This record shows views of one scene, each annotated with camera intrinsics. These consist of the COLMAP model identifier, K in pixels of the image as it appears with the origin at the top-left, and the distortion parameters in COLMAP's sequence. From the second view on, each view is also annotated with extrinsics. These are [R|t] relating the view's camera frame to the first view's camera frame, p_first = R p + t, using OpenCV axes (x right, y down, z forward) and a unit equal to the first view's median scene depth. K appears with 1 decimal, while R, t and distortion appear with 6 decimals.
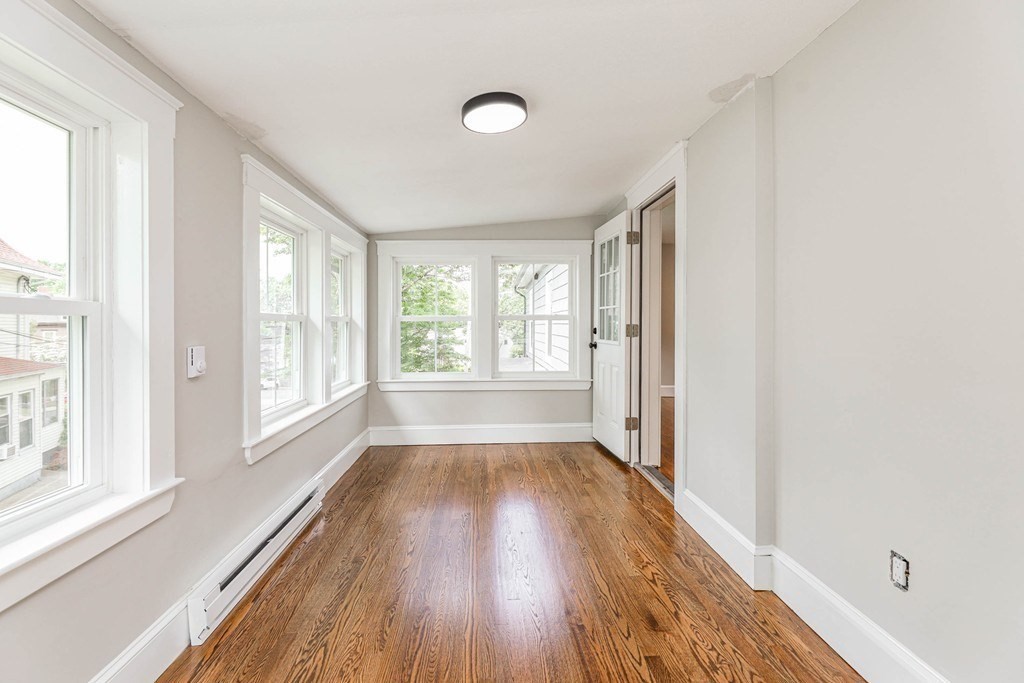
lens RADIAL K [[428.9, 0, 512.9], [0, 428.9, 329.6], [0, 0, 1]] dist [-0.001813, -0.000203]
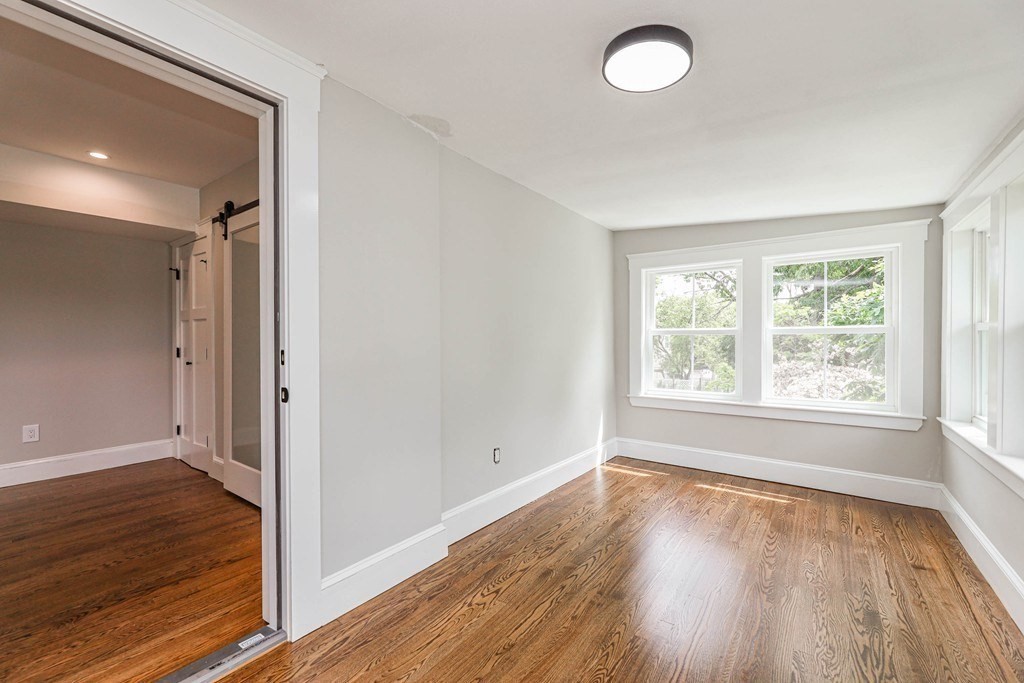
lens RADIAL K [[432.0, 0, 510.2], [0, 432.0, 342.5], [0, 0, 1]] dist [0.000052, -0.000468]
pose [[-0.769204, 0.003955, 0.638991, -0.375027], [0.014645, 0.999827, 0.011440, -0.013691], [-0.638836, 0.018157, -0.769129, 1.868442]]
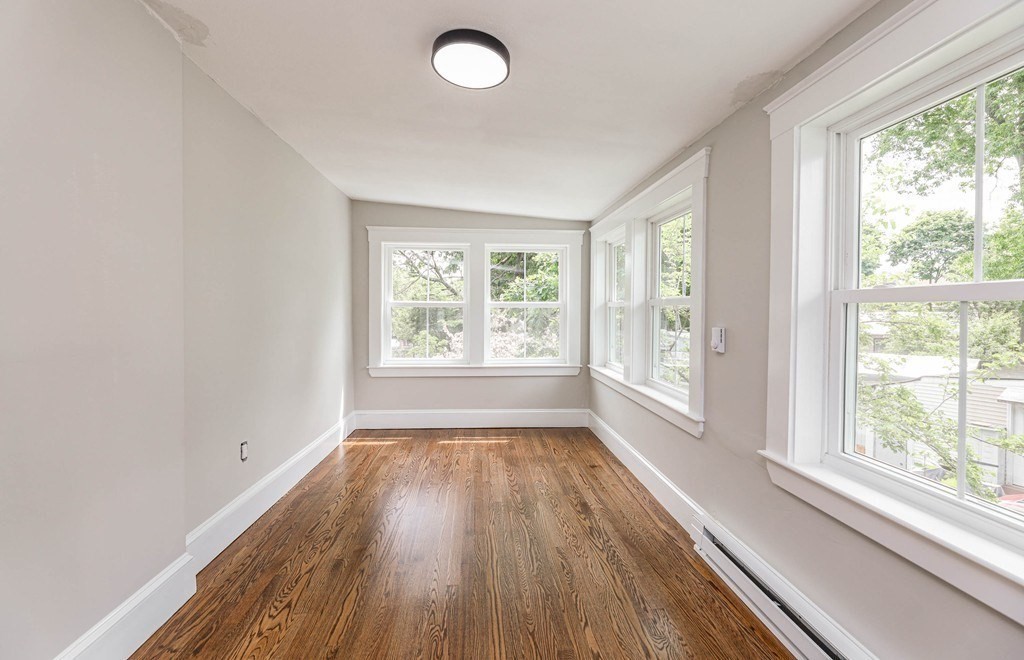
lens RADIAL K [[427.7, 0, 508.4], [0, 427.7, 315.9], [0, 0, 1]] dist [-0.001674, -0.000485]
pose [[-0.999975, 0.002273, -0.006670, -0.121428], [0.002120, 0.999734, 0.022949, -0.019089], [0.006720, 0.022934, -0.999714, 1.973878]]
